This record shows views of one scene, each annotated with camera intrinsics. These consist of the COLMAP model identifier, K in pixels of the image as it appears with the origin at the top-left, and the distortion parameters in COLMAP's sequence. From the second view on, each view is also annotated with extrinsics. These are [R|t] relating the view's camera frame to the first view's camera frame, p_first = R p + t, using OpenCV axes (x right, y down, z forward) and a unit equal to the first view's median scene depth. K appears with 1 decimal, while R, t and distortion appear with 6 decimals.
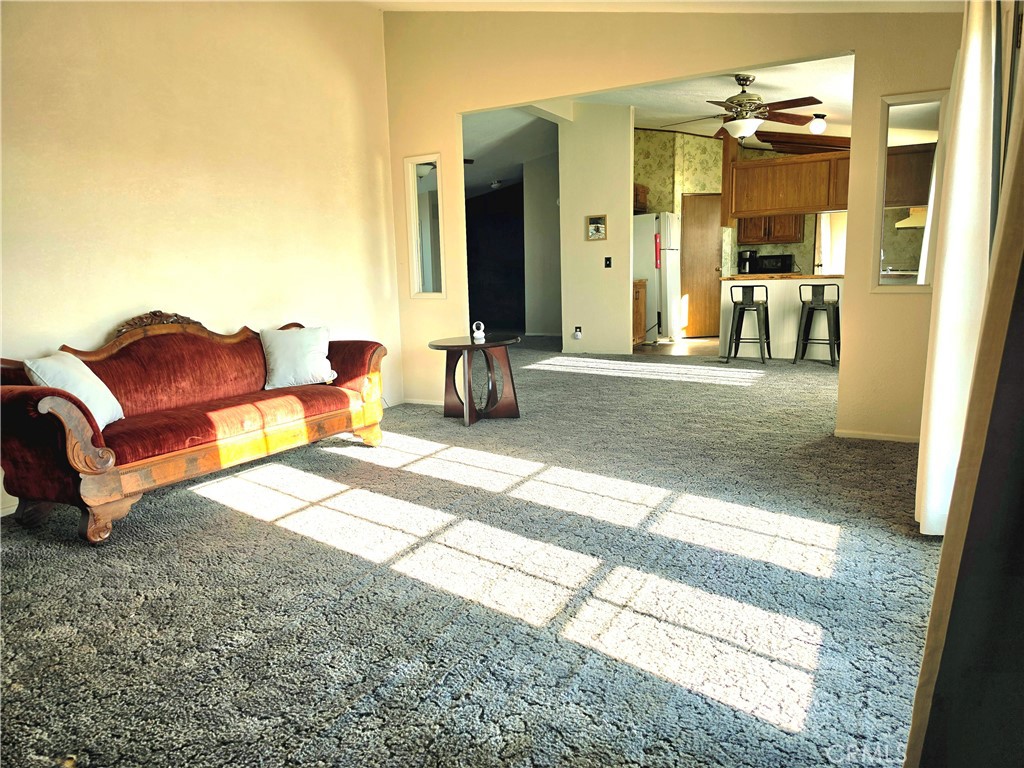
lens RADIAL K [[682.0, 0, 512.0], [0, 682.0, 384.0], [0, 0, 1]] dist [0.171947, -0.254418]
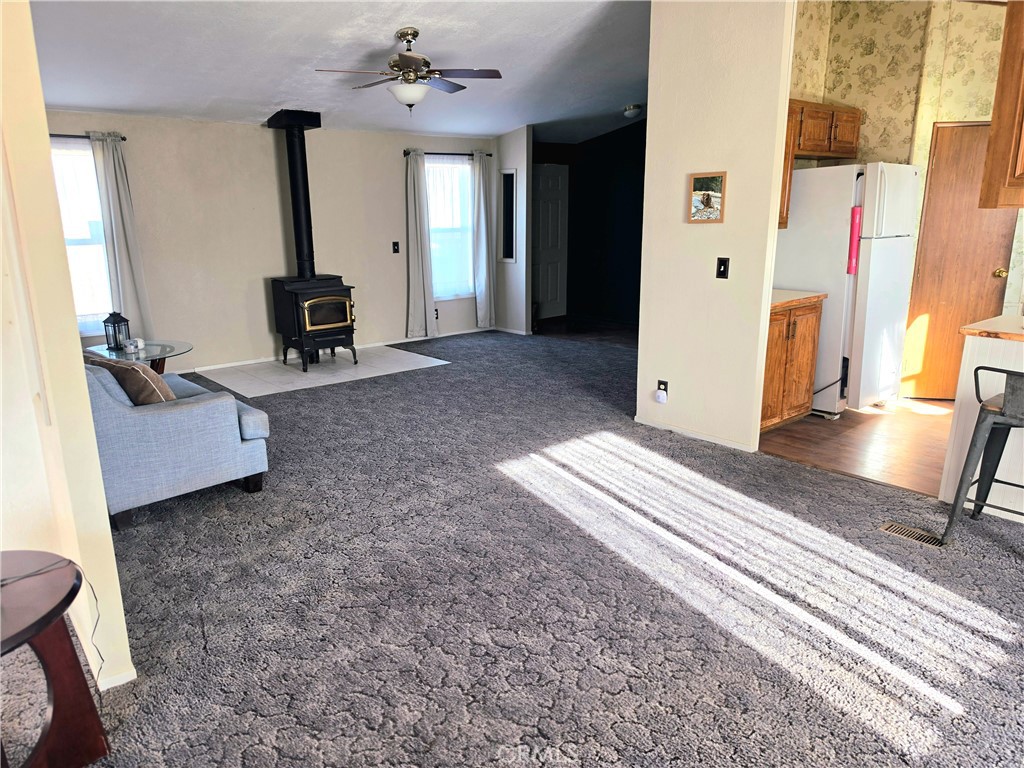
lens RADIAL K [[694.7, 0, 512.0], [0, 694.7, 384.0], [0, 0, 1]] dist [-0.000459, 0.005129]
pose [[0.928024, 0.112874, -0.355008, 0.169983], [-0.076770, 0.990483, 0.114237, -0.126750], [0.364524, -0.078761, 0.927857, 0.425740]]
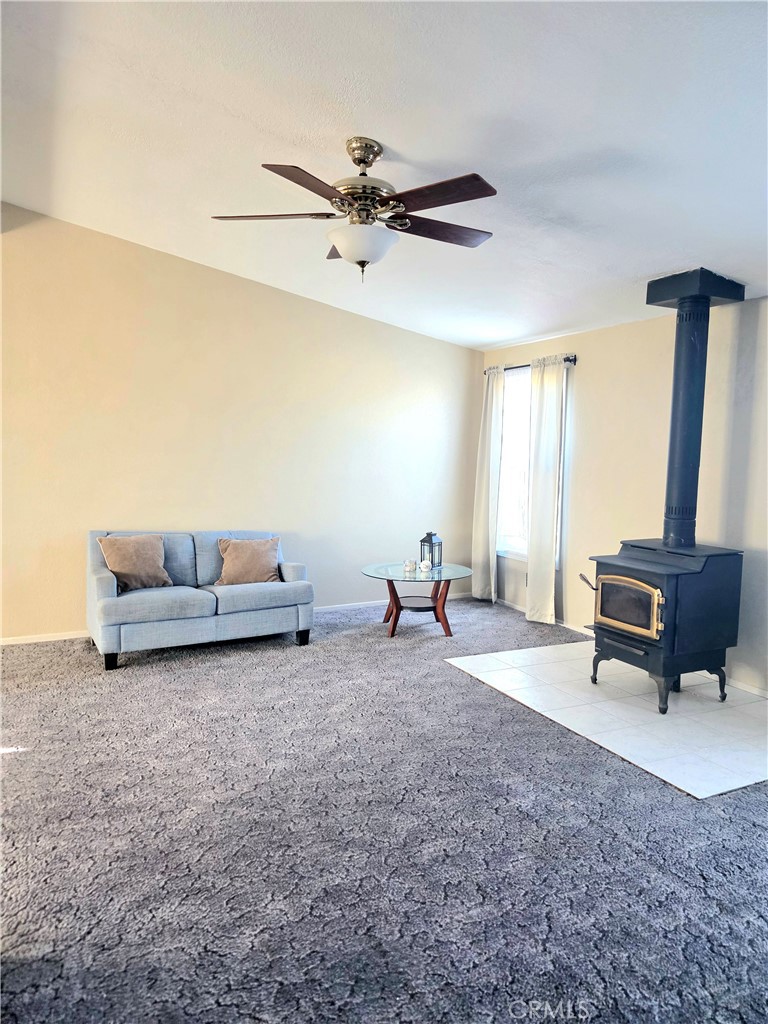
lens RADIAL K [[682.0, 0, 384.0], [0, 682.0, 512.0], [0, 0, 1]] dist [0.171947, -0.254418]
pose [[-0.598166, 0.097316, -0.795442, 0.156097], [-0.103092, 0.975007, 0.196809, -0.208910], [0.794713, 0.199728, -0.573183, 1.015687]]
